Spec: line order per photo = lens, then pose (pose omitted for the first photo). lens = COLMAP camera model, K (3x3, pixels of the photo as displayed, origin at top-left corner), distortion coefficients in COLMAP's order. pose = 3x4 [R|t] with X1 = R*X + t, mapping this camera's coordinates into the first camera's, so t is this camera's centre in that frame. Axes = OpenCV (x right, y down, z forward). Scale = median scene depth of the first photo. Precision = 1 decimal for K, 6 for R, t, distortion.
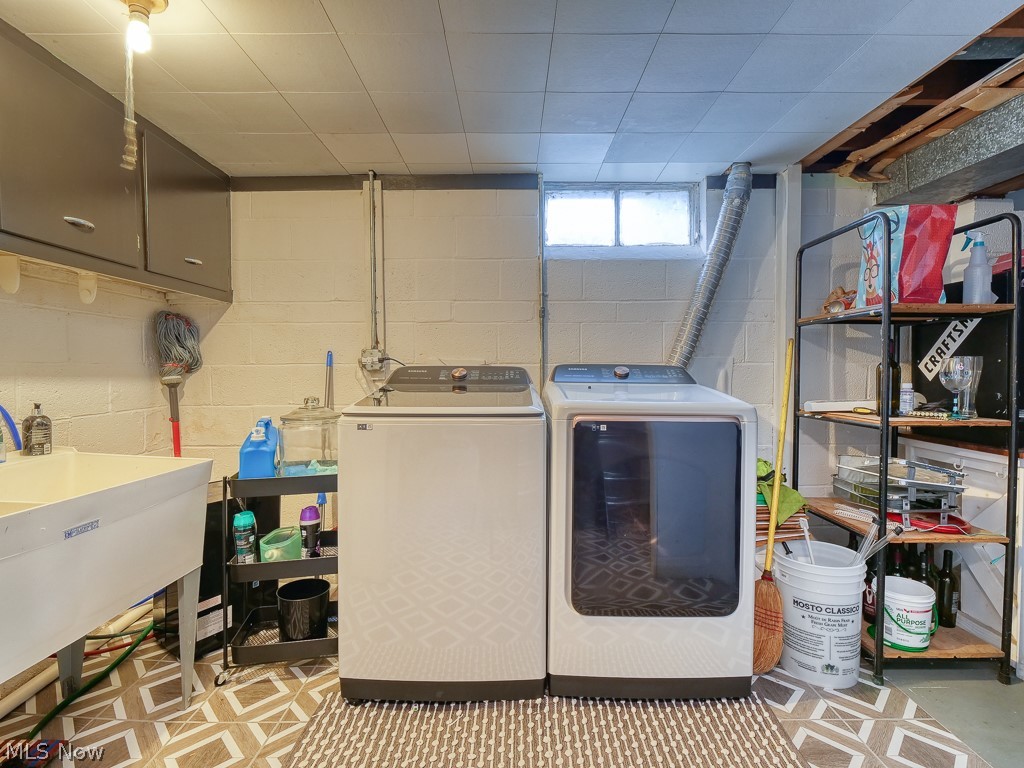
lens RADIAL K [[507.6, 0, 508.6], [0, 507.6, 376.4], [0, 0, 1]] dist [-0.011193, -0.000928]
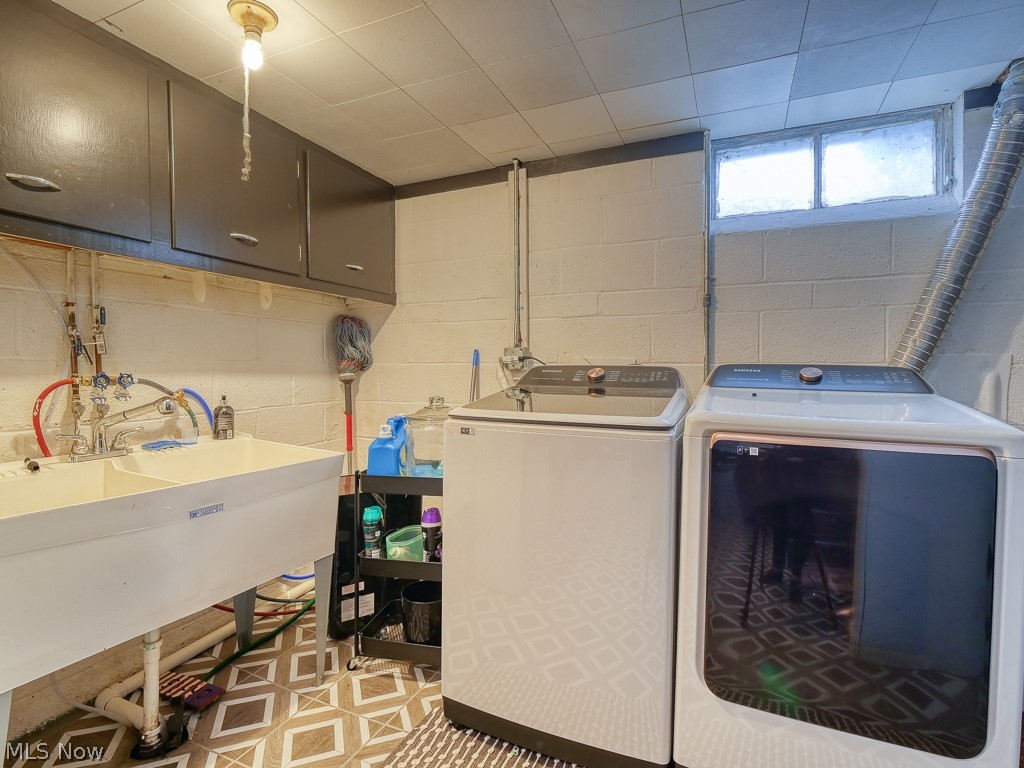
lens RADIAL K [[507.6, 0, 508.6], [0, 507.6, 376.4], [0, 0, 1]] dist [-0.011193, -0.000928]
pose [[0.914062, 0.013652, -0.405344, 0.122737], [-0.013546, 0.999903, 0.003130, -0.002861], [0.405348, 0.002629, 0.914159, 0.148244]]
